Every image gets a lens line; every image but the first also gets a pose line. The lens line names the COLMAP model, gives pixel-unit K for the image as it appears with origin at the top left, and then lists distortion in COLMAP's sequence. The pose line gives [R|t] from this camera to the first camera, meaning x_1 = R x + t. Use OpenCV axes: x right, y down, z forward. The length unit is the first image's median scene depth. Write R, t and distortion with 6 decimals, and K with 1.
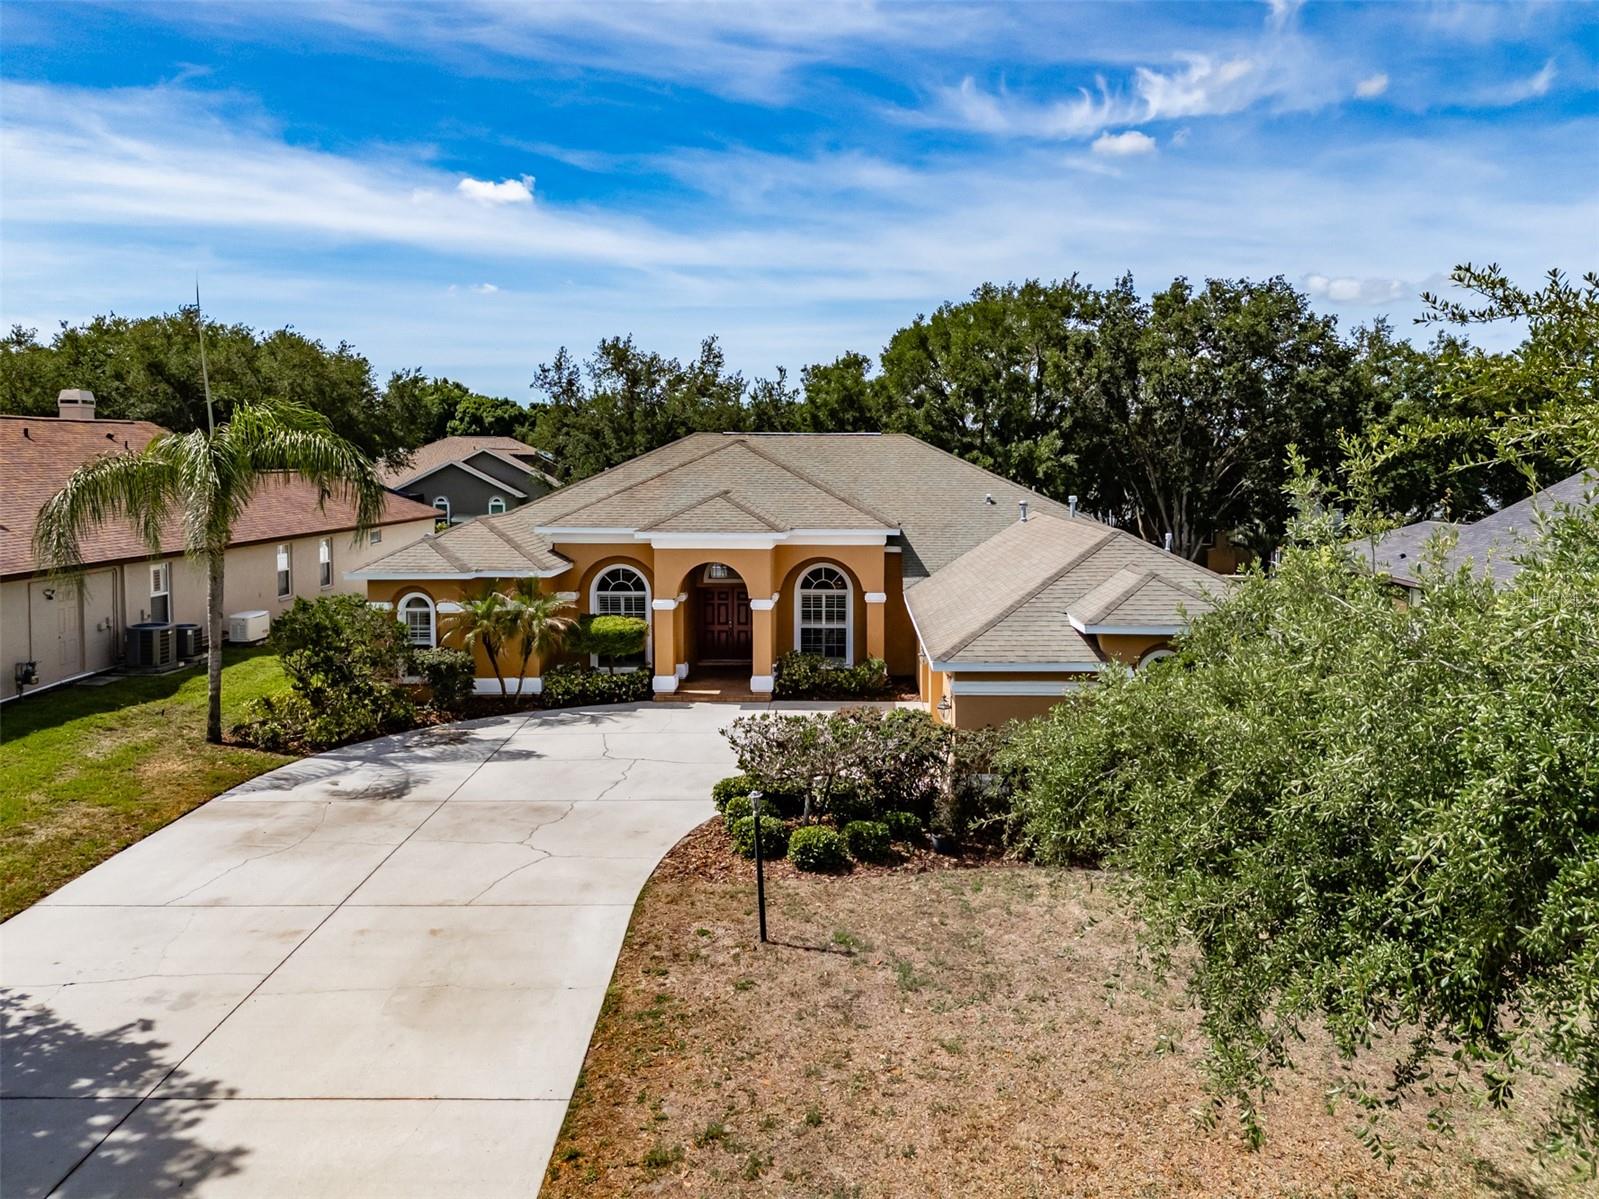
lens RADIAL K [[1196.1, 0, 846.5], [0, 1196.1, 521.9], [0, 0, 1]] dist [0.052179, -0.035260]
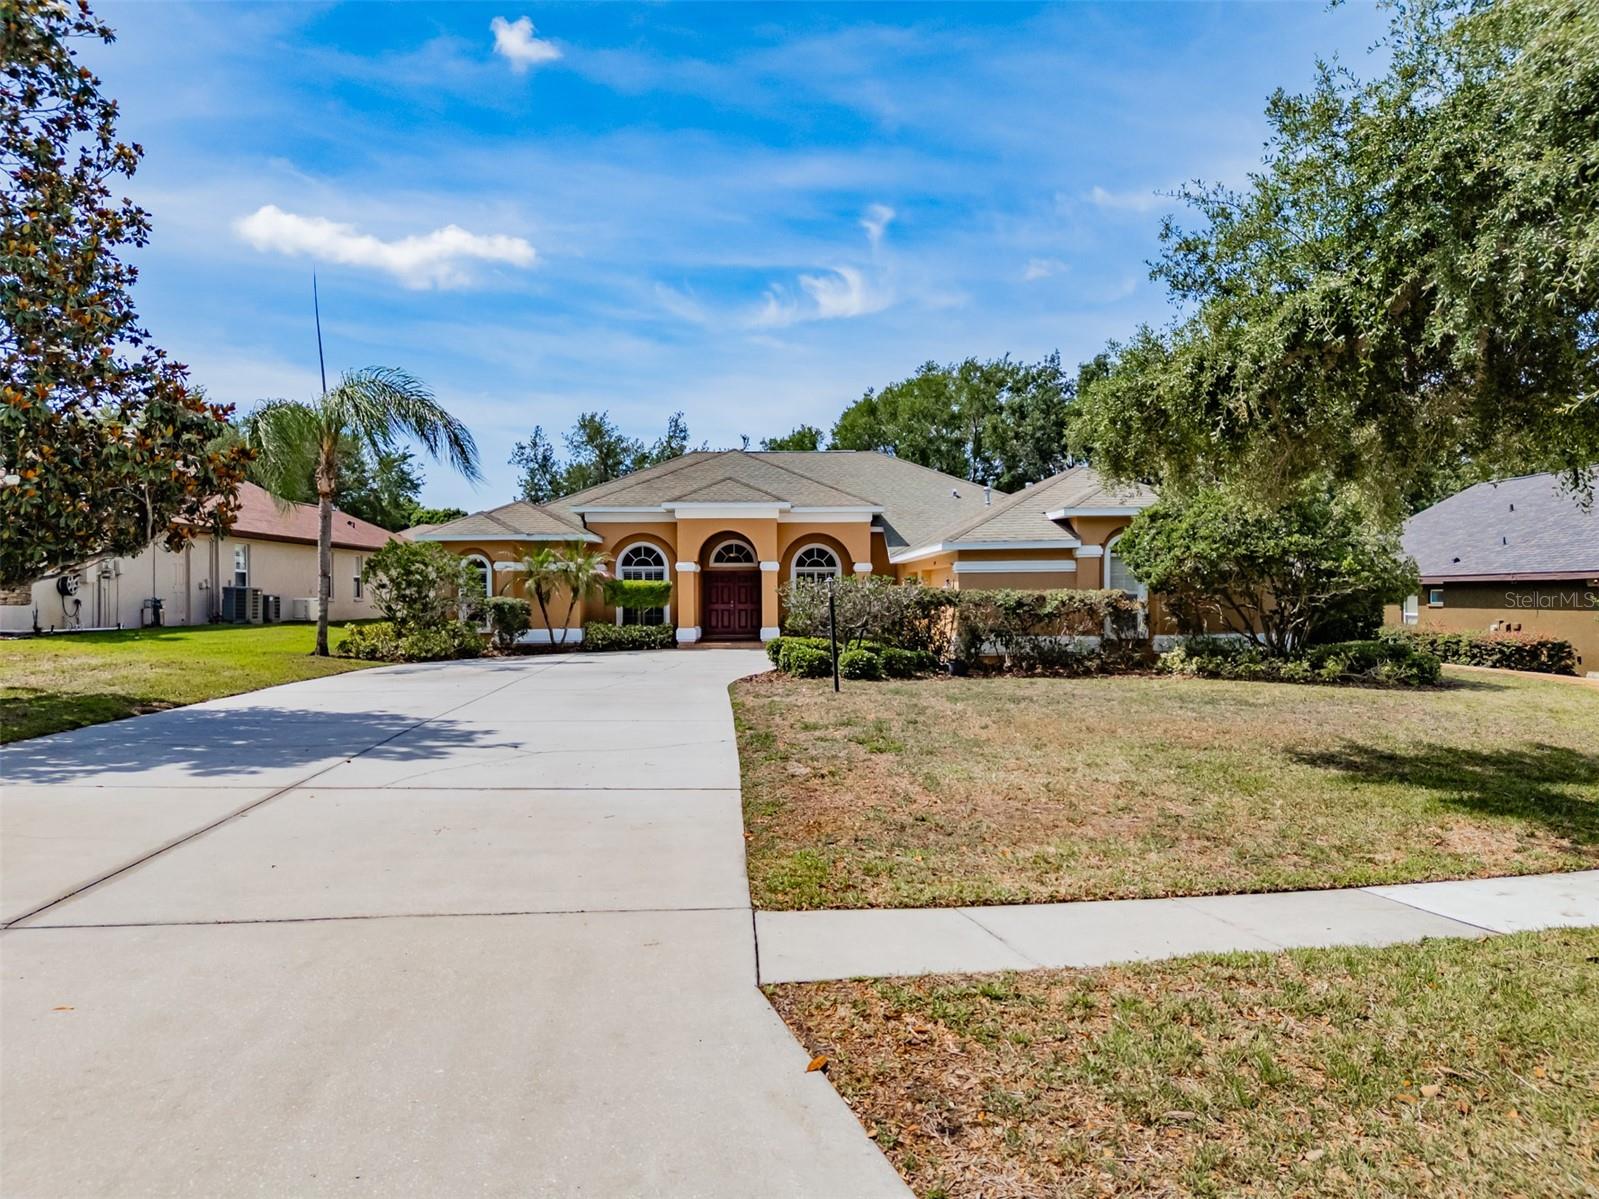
lens RADIAL K [[1164.6, 0, 799.5], [0, 1164.6, 599.5], [0, 0, 1]] dist [0.100388, -0.090262]
pose [[0.999508, -0.008392, 0.030216, -0.081104], [0.010023, 0.998479, -0.054213, 0.174311], [-0.029715, 0.054489, 0.998072, -0.146794]]
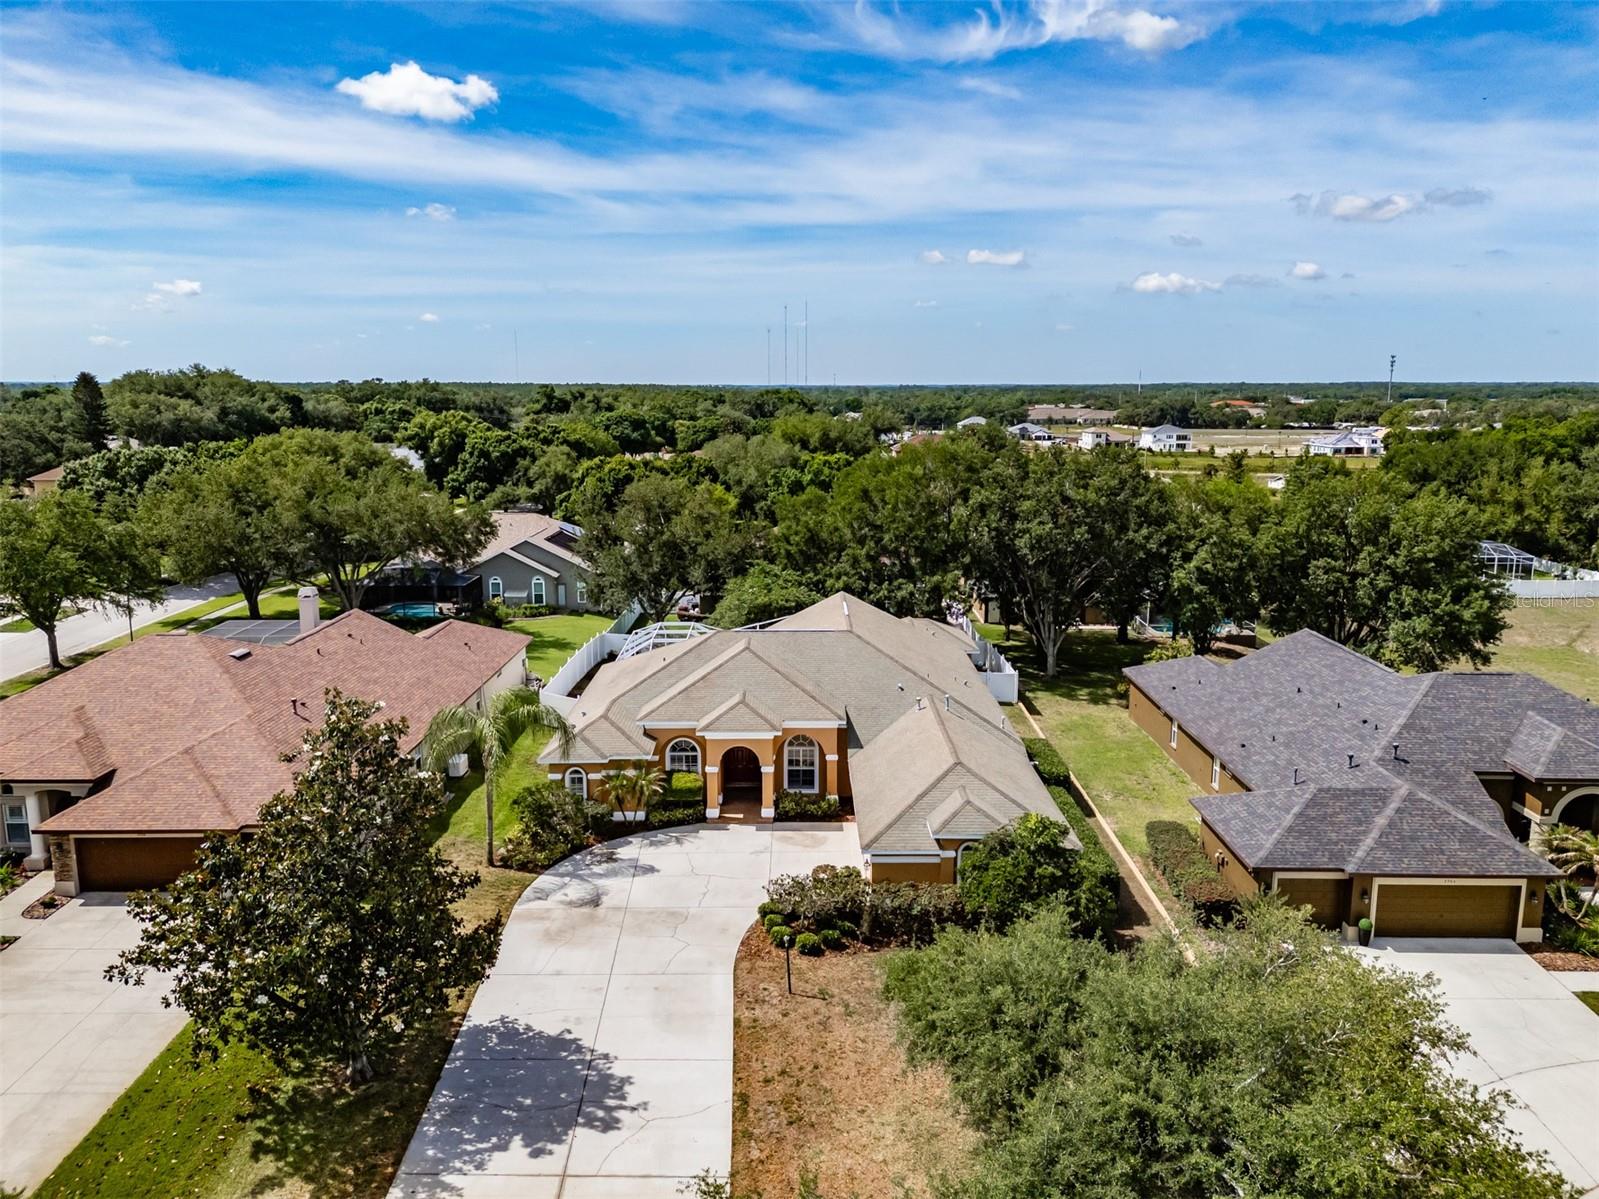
lens RADIAL K [[1179.5, 0, 799.5], [0, 1179.5, 599.5], [0, 0, 1]] dist [0.085789, -0.099809]
pose [[0.999986, -0.004429, 0.003058, -0.029452], [0.003993, 0.991461, 0.130341, -0.432240], [-0.003609, -0.130327, 0.991465, -0.740155]]
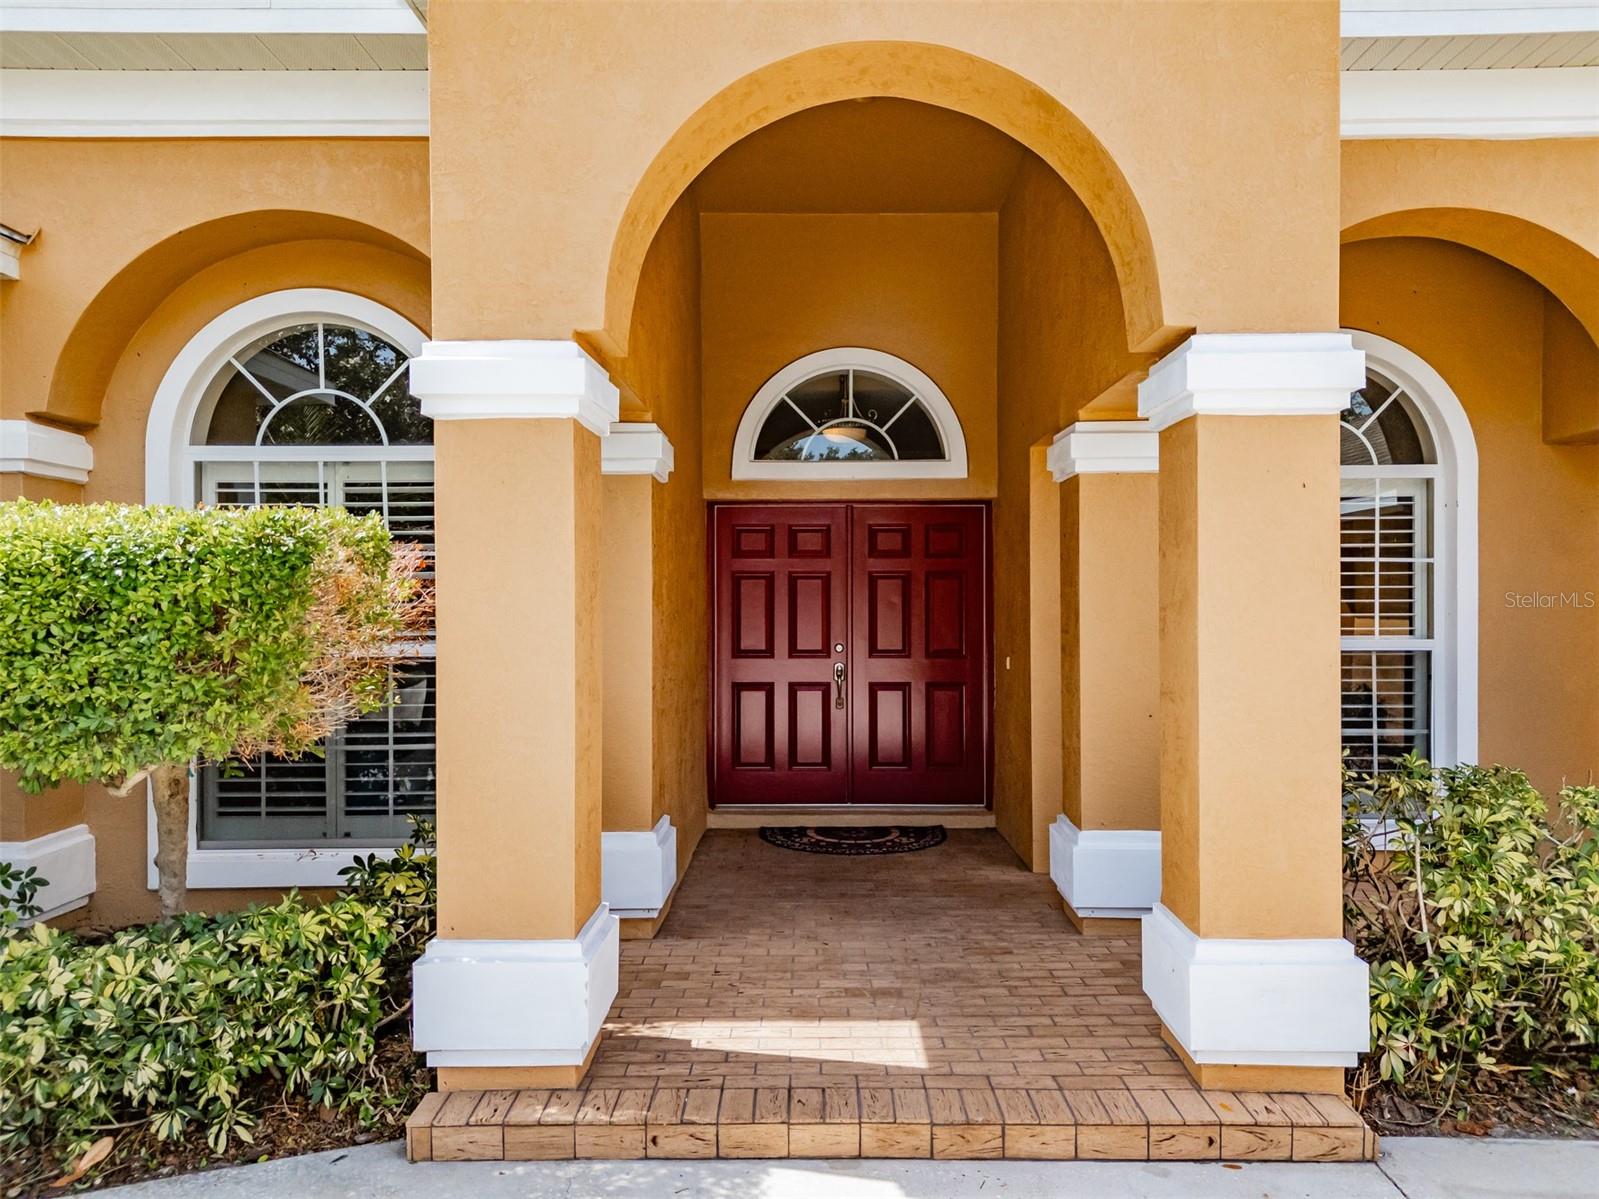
lens RADIAL K [[1179.5, 0, 799.5], [0, 1179.5, 599.5], [0, 0, 1]] dist [0.085789, -0.099809]
pose [[0.999961, -0.008821, -0.000697, -0.128308], [0.008770, 0.998466, -0.054675, 0.106186], [0.001178, 0.054667, 0.998504, 0.928280]]
